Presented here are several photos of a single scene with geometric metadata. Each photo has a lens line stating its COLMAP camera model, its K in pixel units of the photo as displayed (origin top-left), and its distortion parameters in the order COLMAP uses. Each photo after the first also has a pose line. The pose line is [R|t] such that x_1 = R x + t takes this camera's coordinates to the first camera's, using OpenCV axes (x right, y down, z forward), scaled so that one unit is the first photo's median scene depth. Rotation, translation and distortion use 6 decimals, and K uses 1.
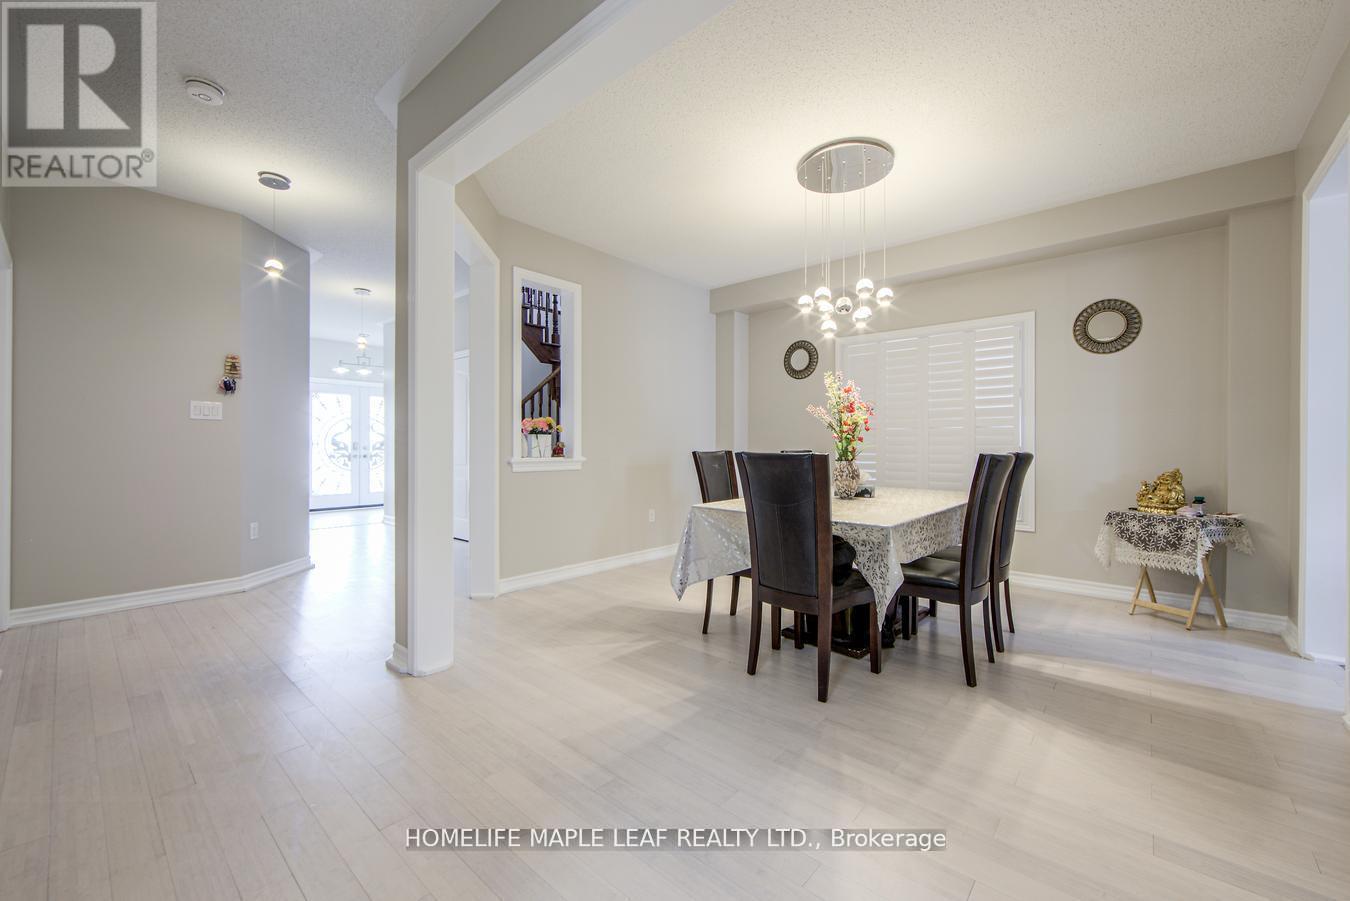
lens RADIAL K [[529.9, 0, 675.0], [0, 529.9, 450.5], [0, 0, 1]] dist [0.002012, 0.000128]
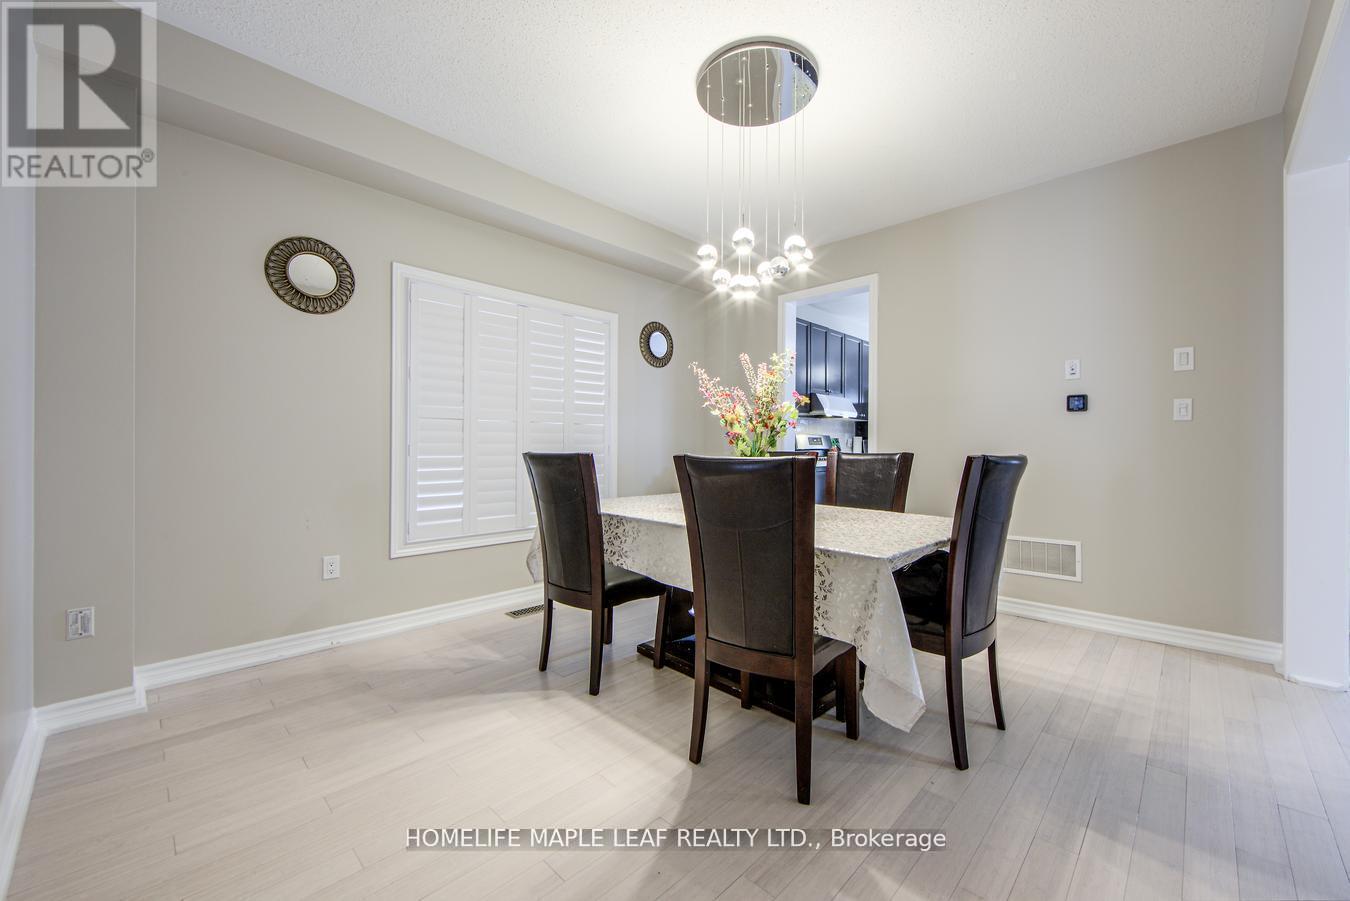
lens RADIAL K [[542.9, 0, 682.2], [0, 542.9, 443.9], [0, 0, 1]] dist [-0.000685, -0.000176]
pose [[0.027754, -0.001677, 0.999613, -1.874837], [0.000985, 0.999998, 0.001650, -0.052859], [-0.999614, 0.000938, 0.027756, 4.273112]]
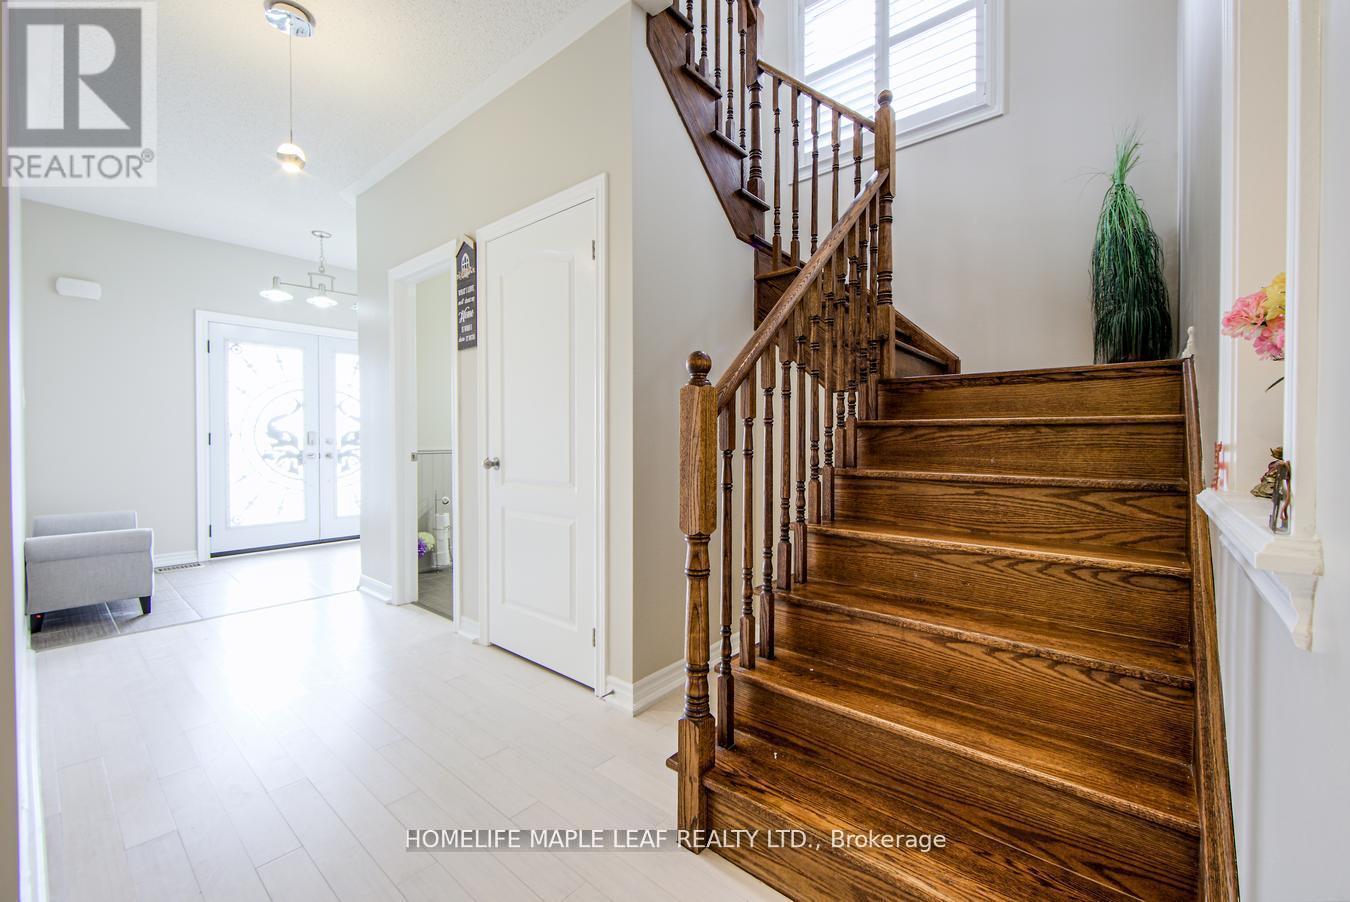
lens RADIAL K [[542.9, 0, 682.2], [0, 542.9, 444.4], [0, 0, 1]] dist [-0.000685, -0.000176]
pose [[0.999395, -0.007732, 0.033897, -0.165909], [0.007559, 0.999958, 0.005222, -0.001404], [-0.033936, -0.004962, 0.999412, 0.301192]]
